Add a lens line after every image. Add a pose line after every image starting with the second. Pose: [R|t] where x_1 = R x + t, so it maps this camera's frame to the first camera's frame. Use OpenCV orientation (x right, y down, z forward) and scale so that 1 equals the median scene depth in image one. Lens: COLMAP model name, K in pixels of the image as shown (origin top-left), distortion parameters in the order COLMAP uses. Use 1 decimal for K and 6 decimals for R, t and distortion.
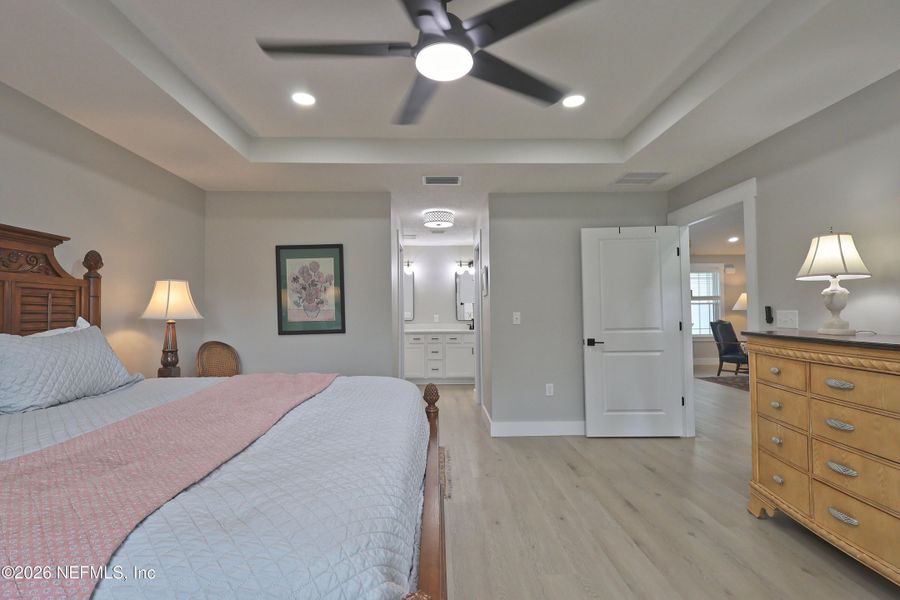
lens RADIAL K [[415.0, 0, 446.9], [0, 415.0, 301.1], [0, 0, 1]] dist [0.000013, -0.000490]
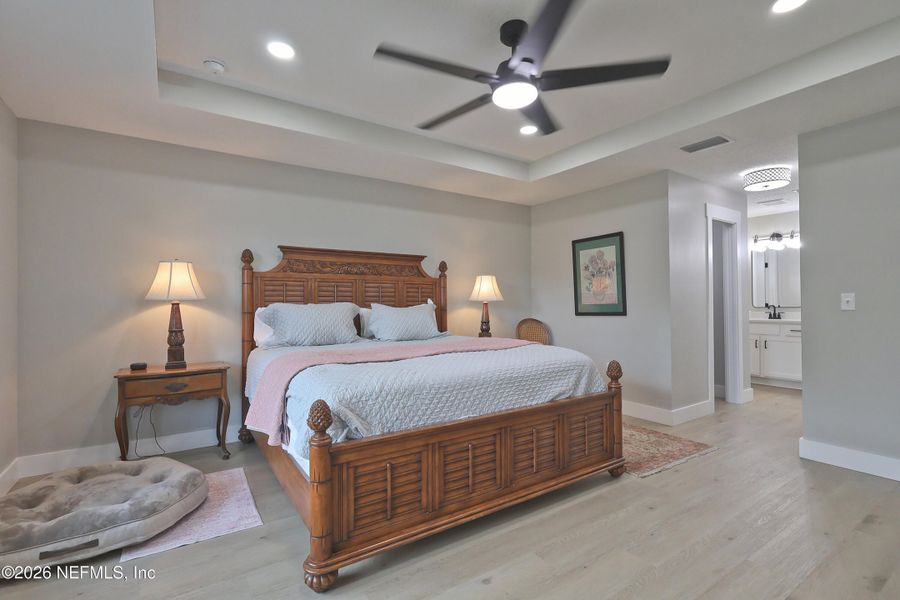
lens RADIAL K [[415.0, 0, 446.9], [0, 415.0, 301.1], [0, 0, 1]] dist [0.000013, -0.000490]
pose [[0.528711, -0.001116, -0.848801, 0.432843], [0.024701, 0.999596, 0.014072, 0.015175], [0.848443, -0.028406, 0.528524, 0.060179]]
